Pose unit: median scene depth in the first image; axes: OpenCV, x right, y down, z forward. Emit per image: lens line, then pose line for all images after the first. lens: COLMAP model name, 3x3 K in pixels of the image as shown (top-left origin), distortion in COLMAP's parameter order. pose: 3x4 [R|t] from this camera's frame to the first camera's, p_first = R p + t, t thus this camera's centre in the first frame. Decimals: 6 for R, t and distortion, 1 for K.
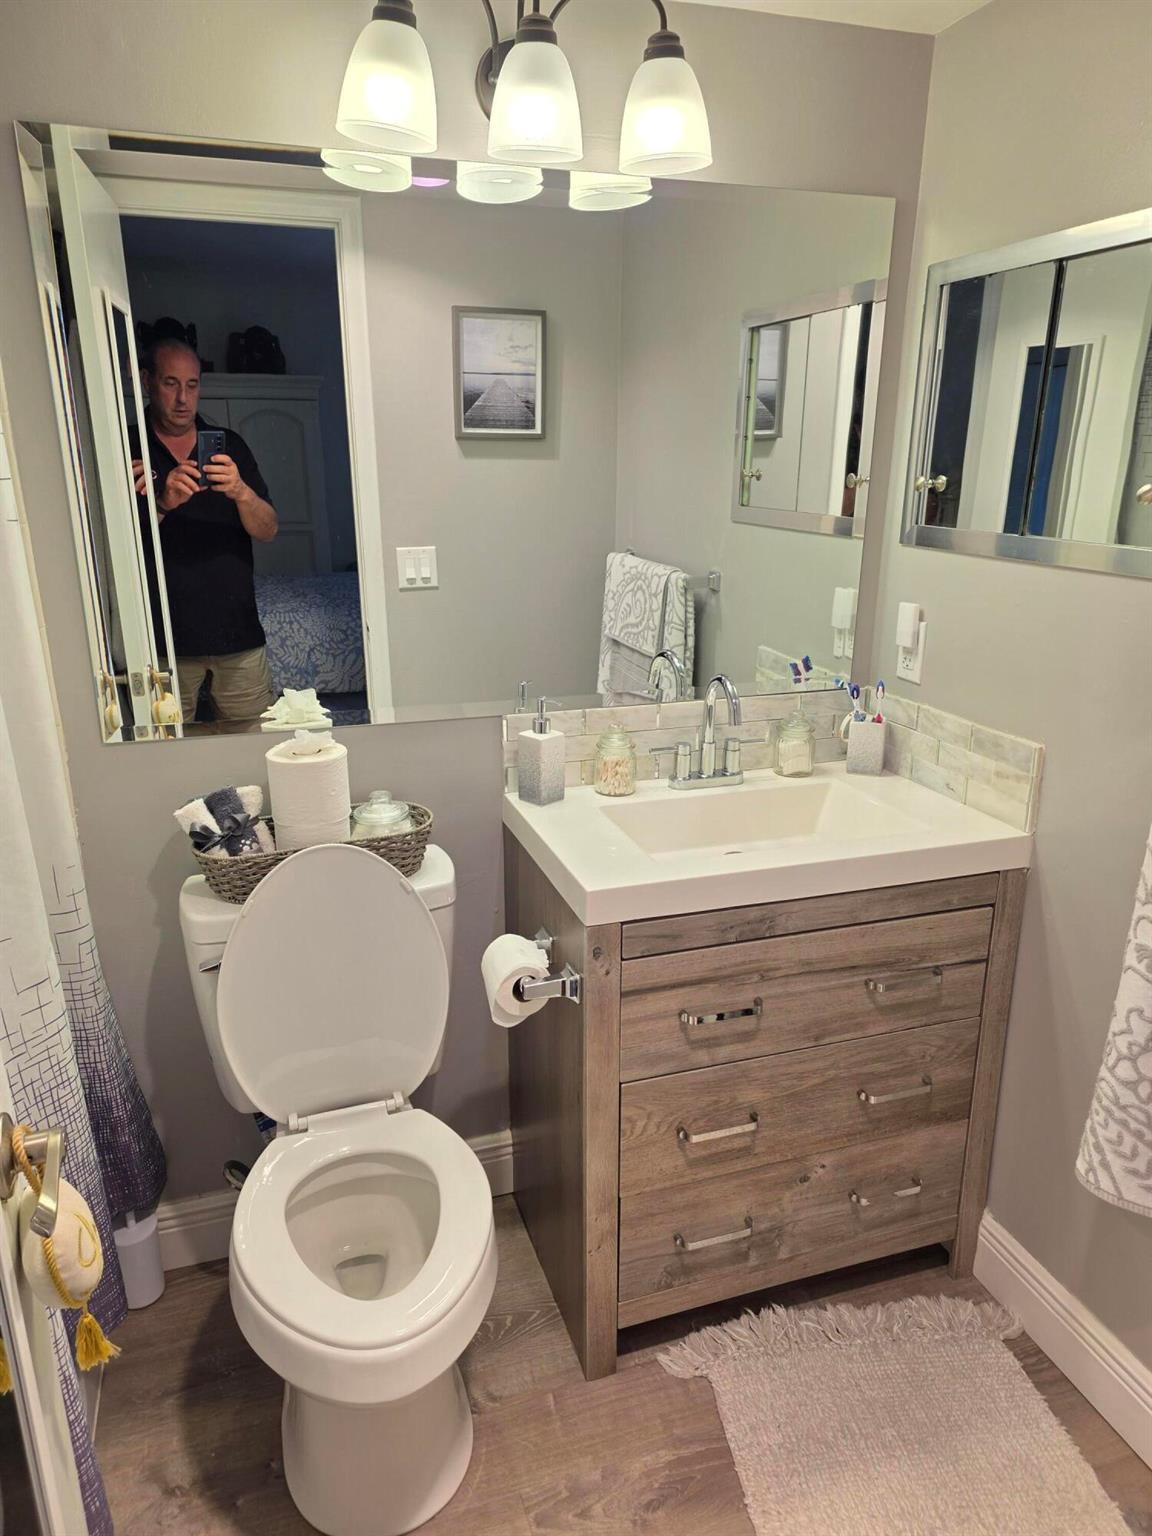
lens RADIAL K [[1013.3, 0, 579.2], [0, 1013.3, 776.5], [0, 0, 1]] dist [0.086023, -0.095063]
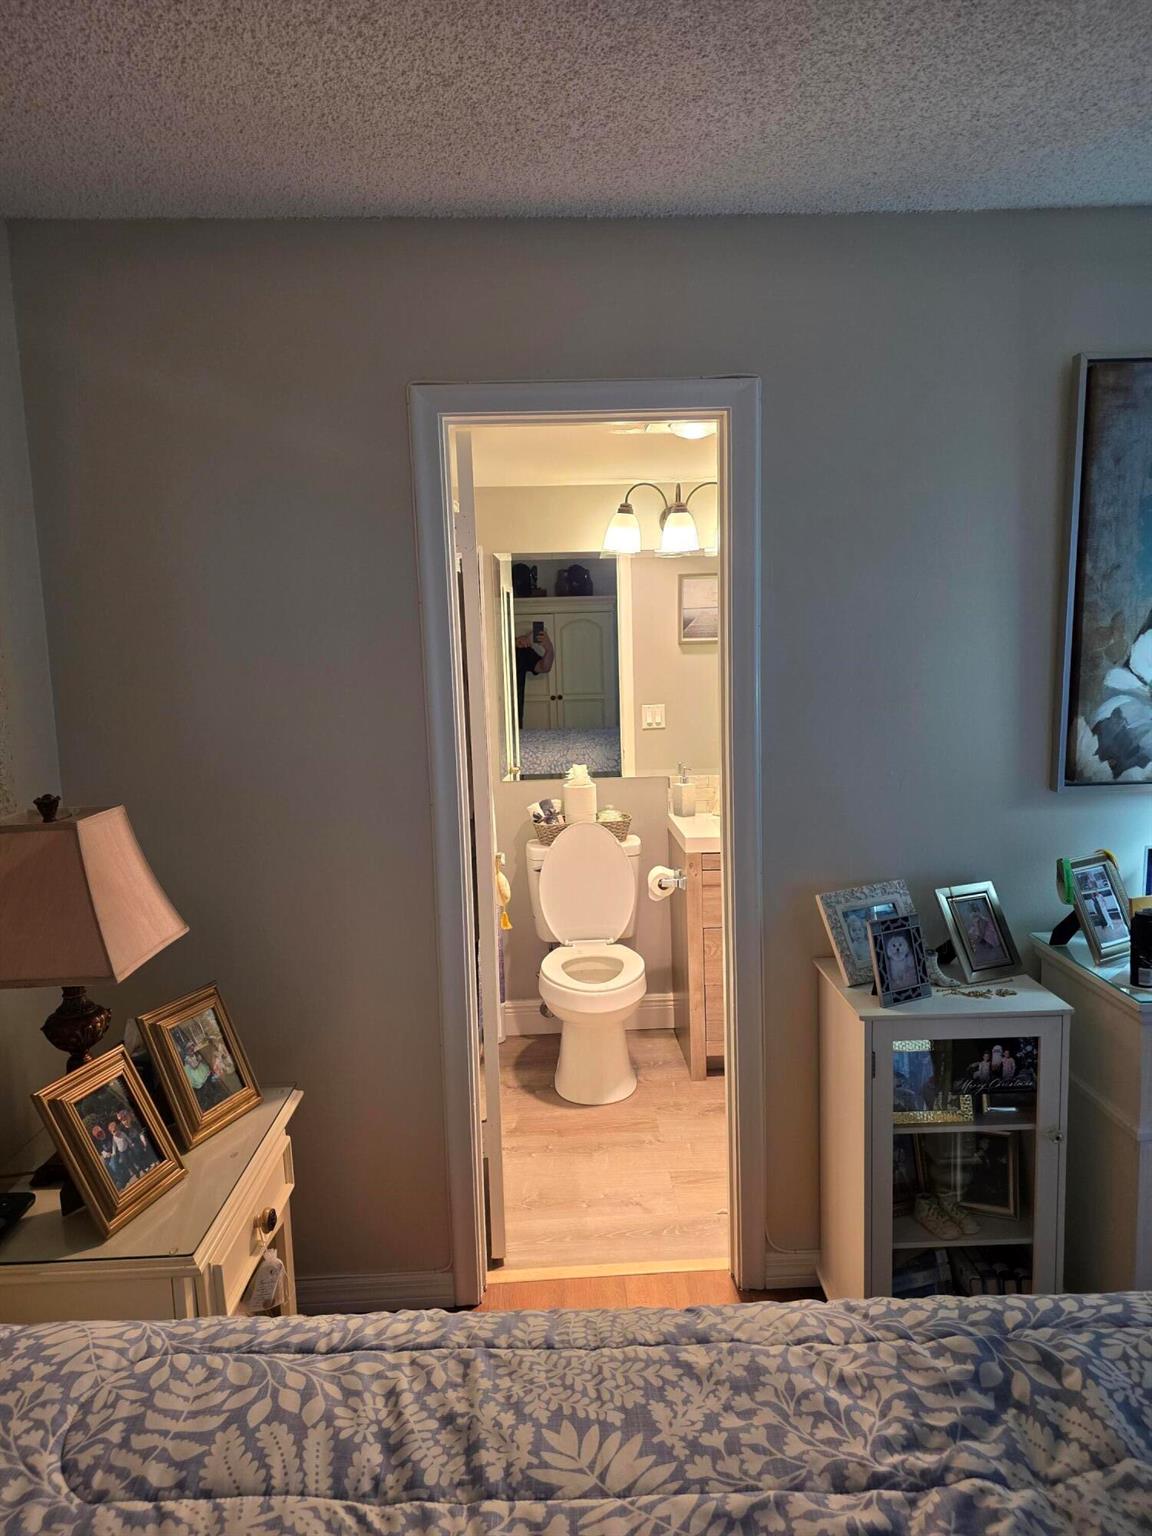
lens RADIAL K [[1013.3, 0, 579.2], [0, 1013.3, 776.5], [0, 0, 1]] dist [0.086023, -0.095063]
pose [[0.959326, 0.008141, -0.282184, 0.395284], [-0.053474, 0.986728, -0.153326, 0.315765], [0.277190, 0.162180, 0.947029, -1.234877]]
